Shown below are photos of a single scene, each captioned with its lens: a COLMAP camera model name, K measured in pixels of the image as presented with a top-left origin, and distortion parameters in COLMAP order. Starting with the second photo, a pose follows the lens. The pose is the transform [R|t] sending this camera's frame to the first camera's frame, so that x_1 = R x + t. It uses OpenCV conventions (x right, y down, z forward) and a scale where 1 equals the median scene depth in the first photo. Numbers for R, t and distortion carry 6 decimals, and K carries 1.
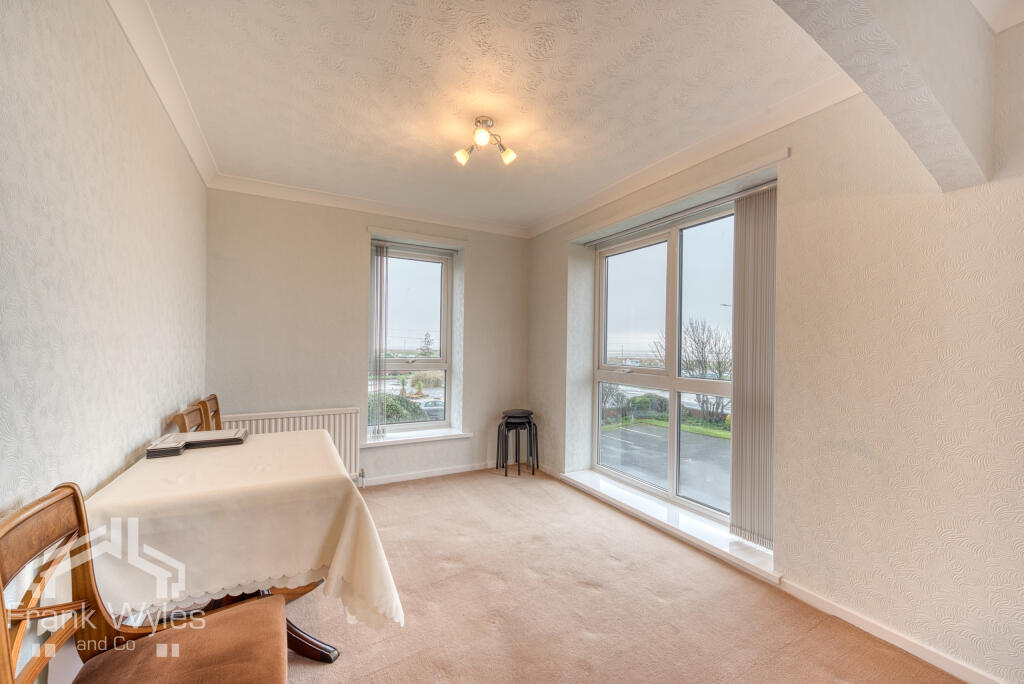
lens RADIAL K [[400.0, 0, 513.6], [0, 400.0, 347.4], [0, 0, 1]] dist [0.003525, 0.000248]
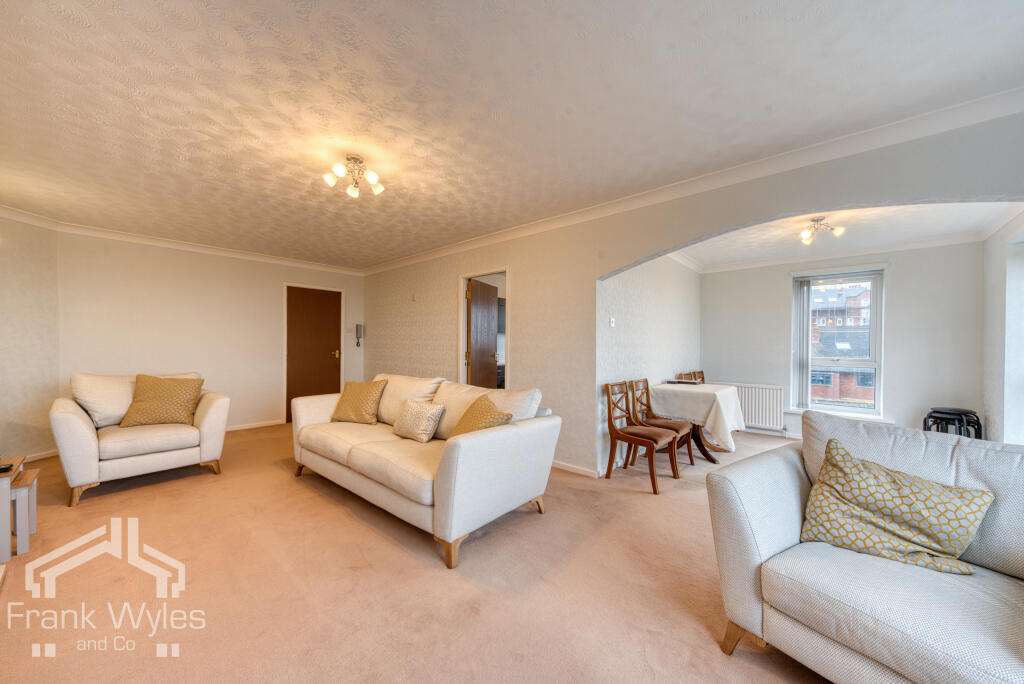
lens RADIAL K [[368.3, 0, 512.4], [0, 368.3, 348.4], [0, 0, 1]] dist [0.008647, 0.000159]
pose [[0.325326, 0.000416, -0.945602, 0.590418], [-0.005614, 0.999983, -0.001491, 0.006161], [0.945585, 0.005794, 0.325323, -0.449445]]
